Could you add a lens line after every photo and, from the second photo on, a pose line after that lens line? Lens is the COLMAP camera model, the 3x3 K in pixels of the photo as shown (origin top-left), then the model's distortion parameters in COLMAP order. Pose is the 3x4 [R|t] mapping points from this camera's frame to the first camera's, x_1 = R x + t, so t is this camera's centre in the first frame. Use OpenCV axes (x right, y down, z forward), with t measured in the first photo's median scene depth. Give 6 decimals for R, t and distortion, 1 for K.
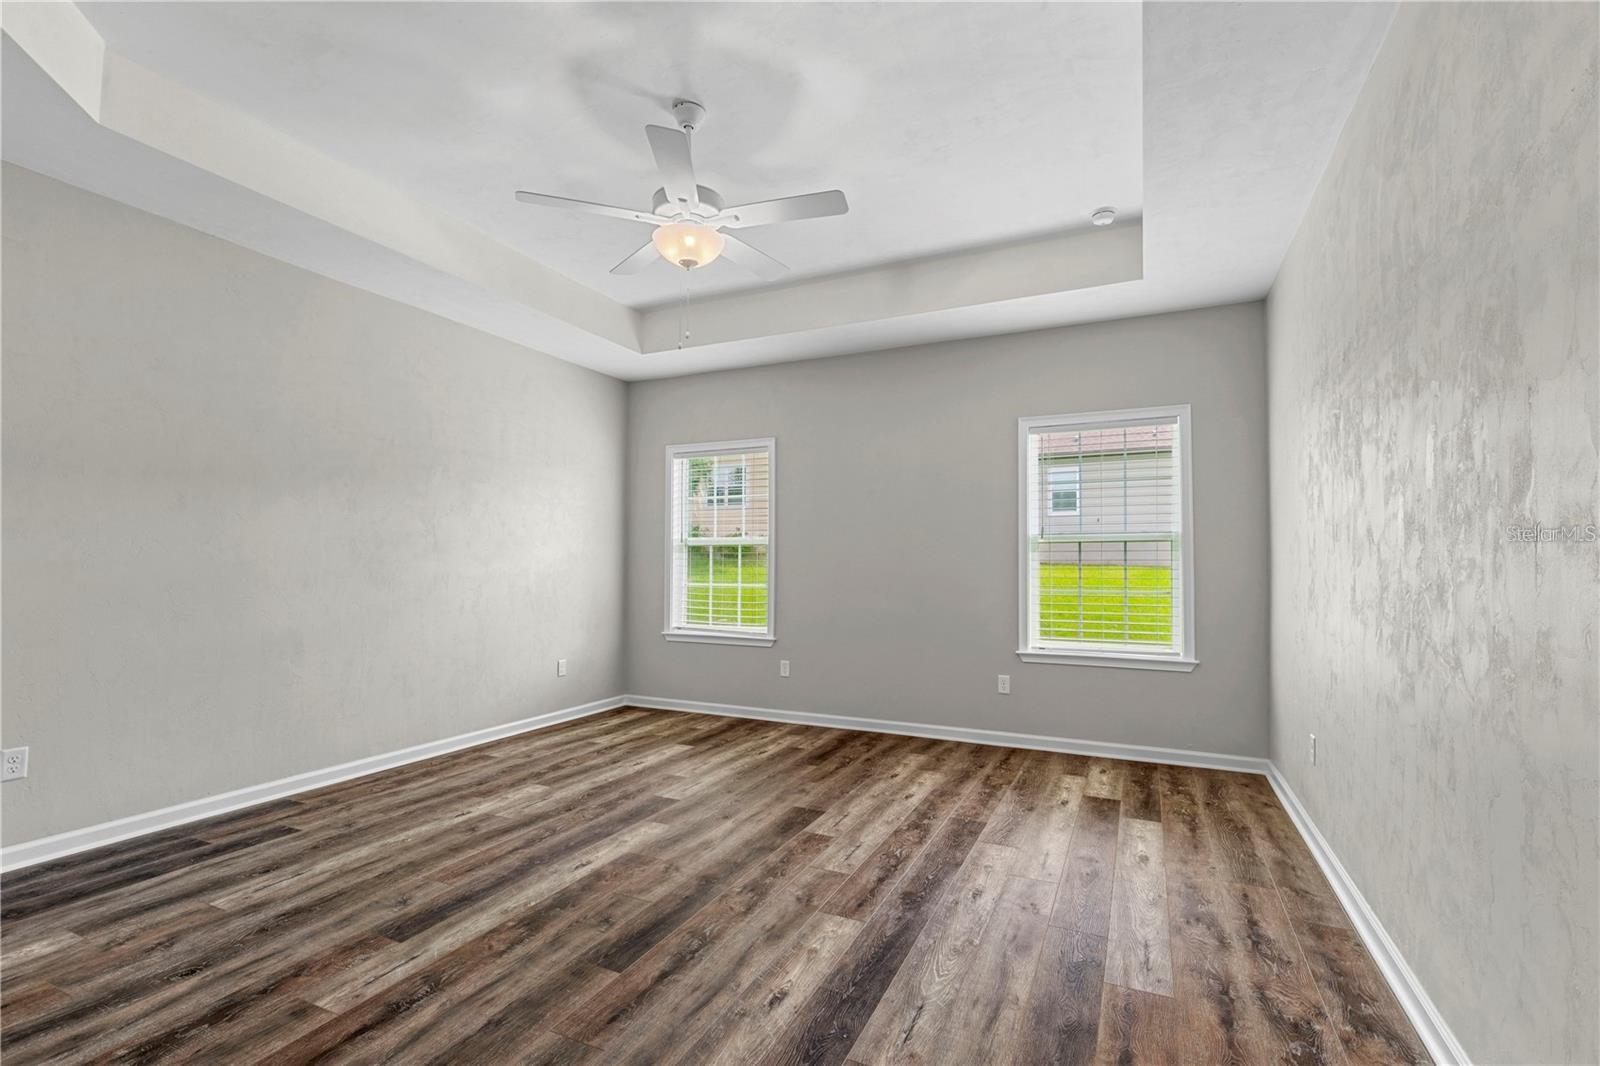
lens RADIAL K [[737.5, 0, 803.8], [0, 737.5, 535.3], [0, 0, 1]] dist [0.009095, -0.001189]
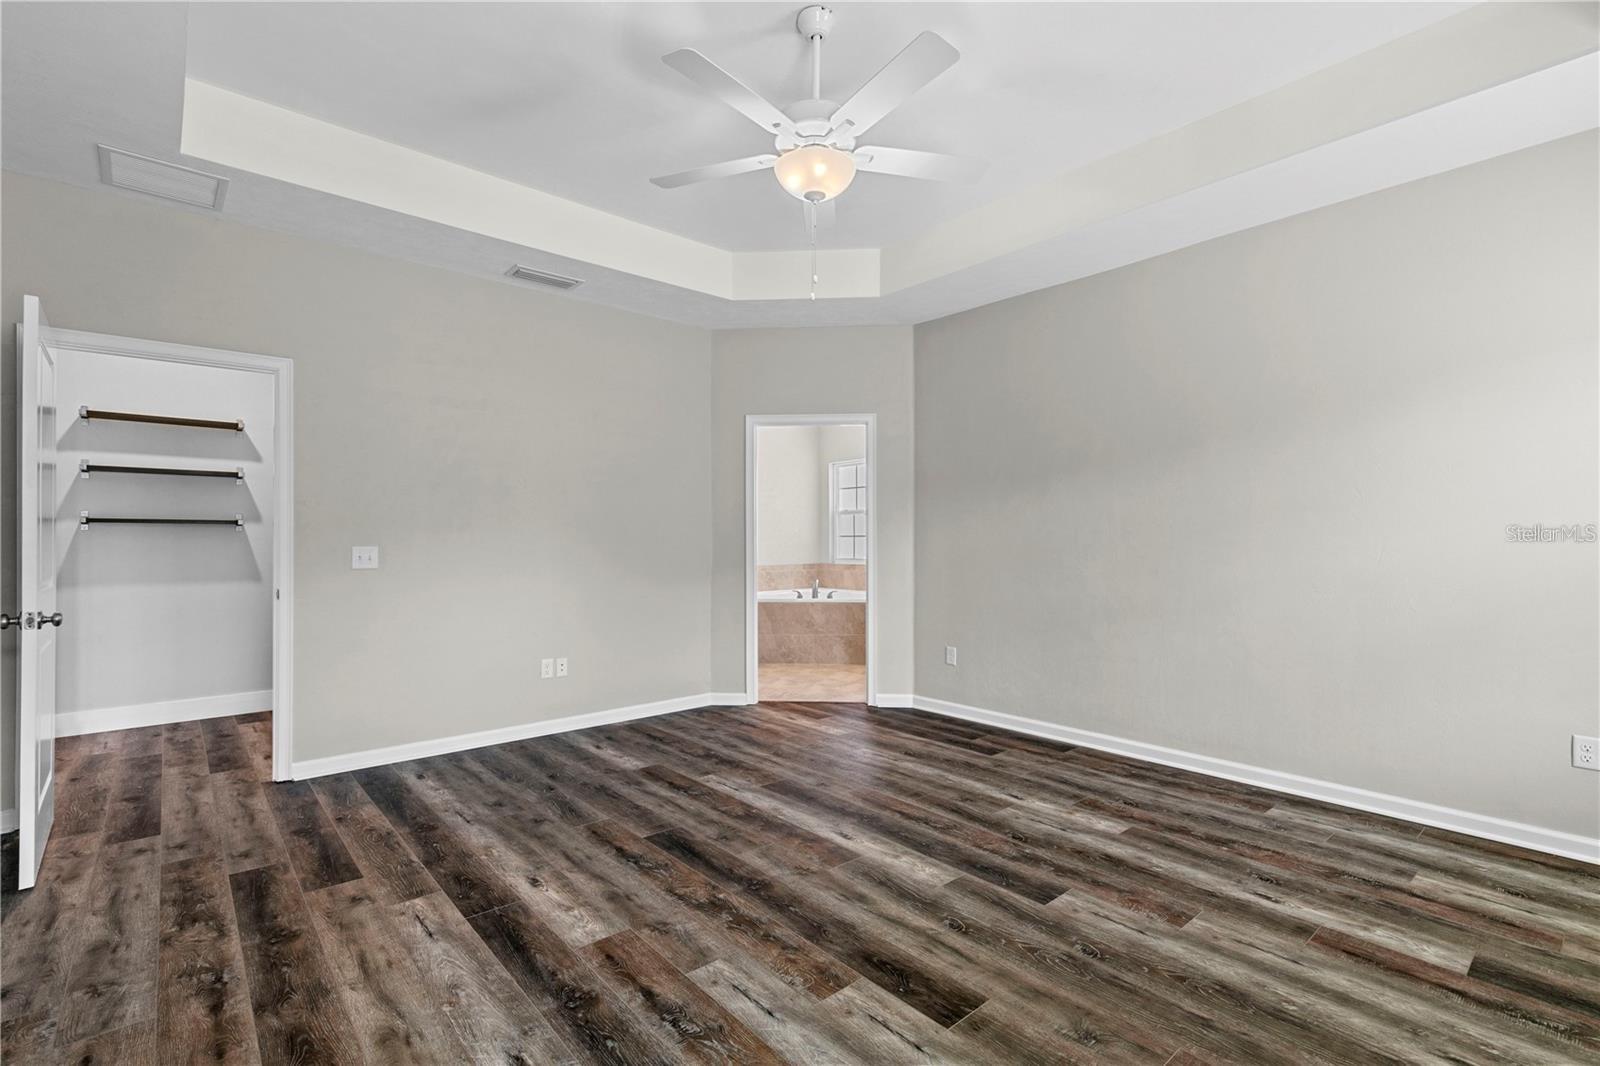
lens RADIAL K [[737.5, 0, 807.6], [0, 737.5, 536.7], [0, 0, 1]] dist [0.009095, -0.001189]
pose [[-0.413804, -0.008625, -0.910325, 0.591093], [0.033389, 0.999139, -0.024644, 0.048818], [0.909754, -0.040592, -0.413159, 1.248249]]
